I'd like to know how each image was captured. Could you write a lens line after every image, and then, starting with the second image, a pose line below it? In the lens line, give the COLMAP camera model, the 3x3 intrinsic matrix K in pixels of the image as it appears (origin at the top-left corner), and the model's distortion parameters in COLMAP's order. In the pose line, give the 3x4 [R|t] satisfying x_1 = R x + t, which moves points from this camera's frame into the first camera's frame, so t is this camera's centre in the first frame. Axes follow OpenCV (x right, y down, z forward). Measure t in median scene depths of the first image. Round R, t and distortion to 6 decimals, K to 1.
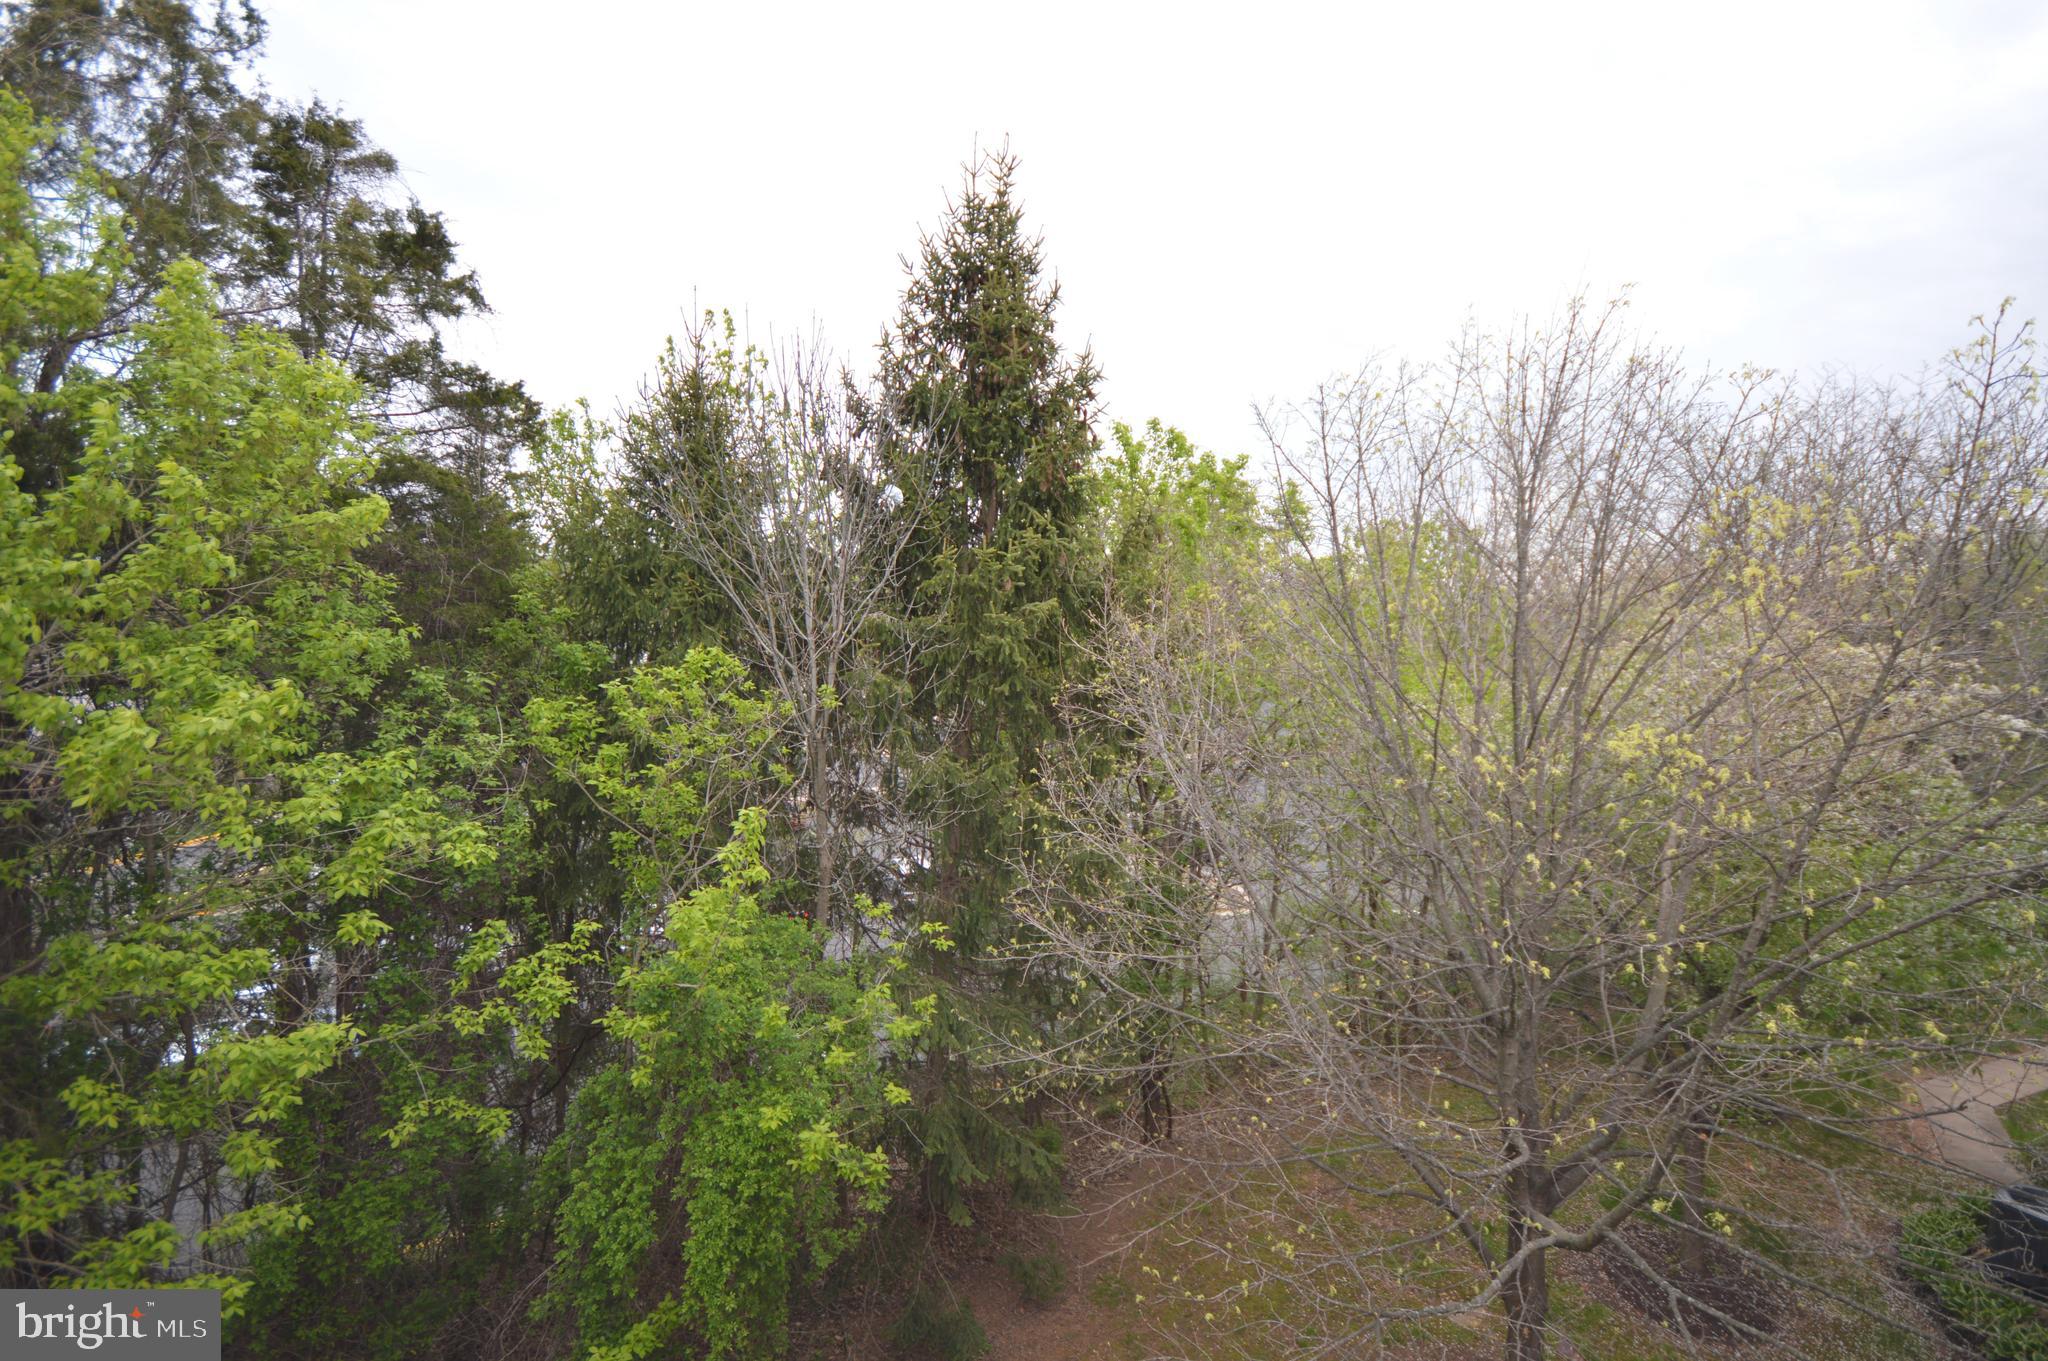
lens RADIAL K [[914.0, 0, 1019.0], [0, 914.0, 641.0], [0, 0, 1]] dist [-0.012553, 0.000210]
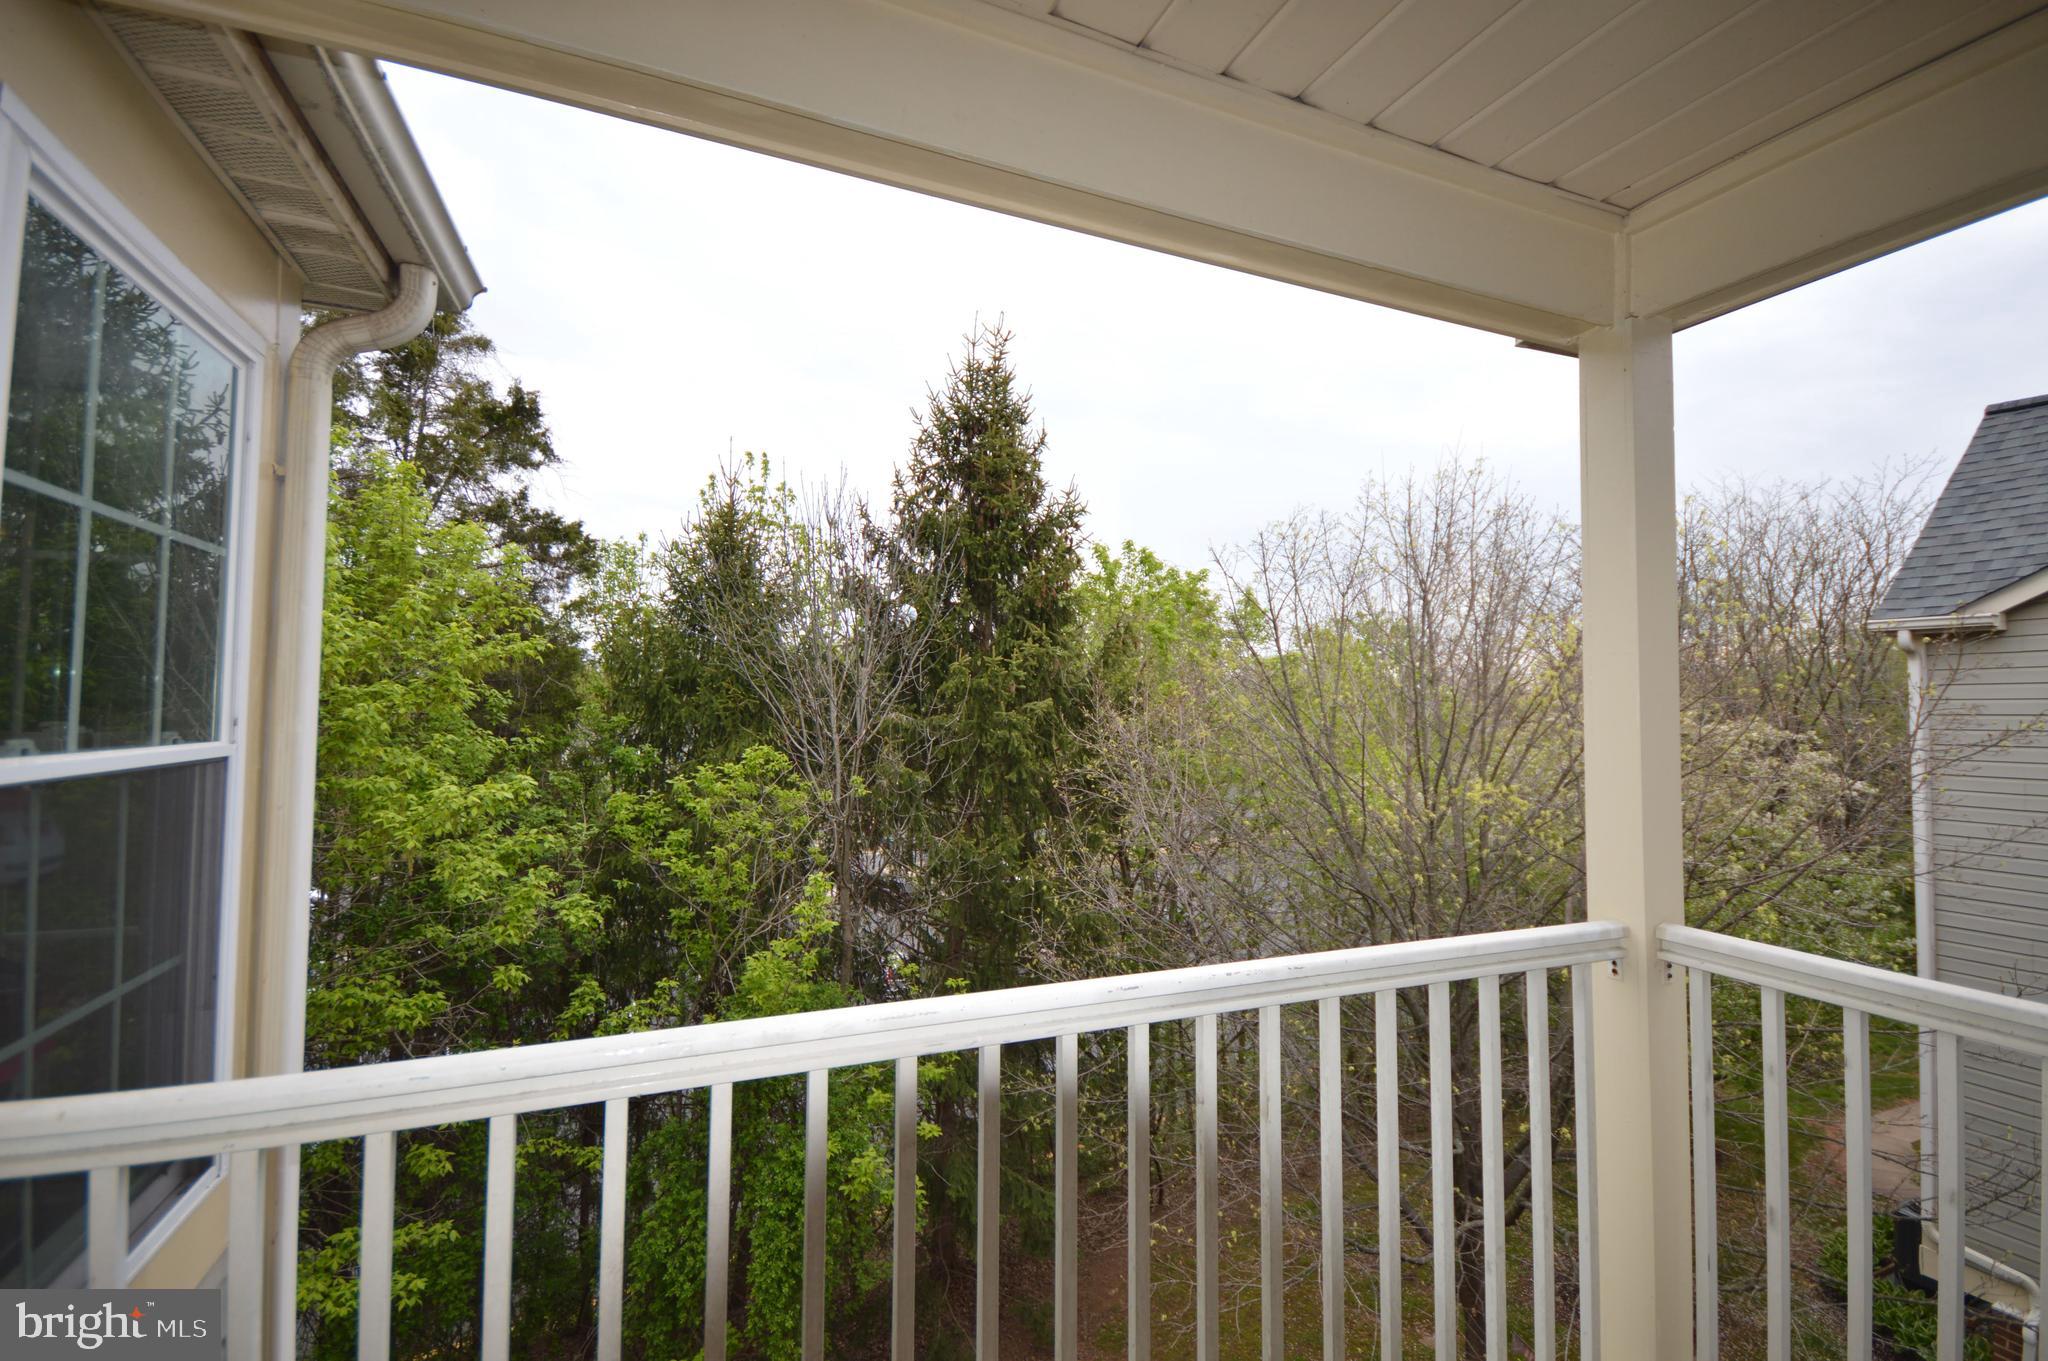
lens RADIAL K [[905.7, 0, 1030.0], [0, 905.7, 668.3], [0, 0, 1]] dist [0.009051, -0.010943]
pose [[0.998912, -0.019034, 0.042576, -0.033745], [0.022275, 0.996782, -0.077001, 0.004410], [-0.040973, 0.077866, 0.996122, -0.151251]]
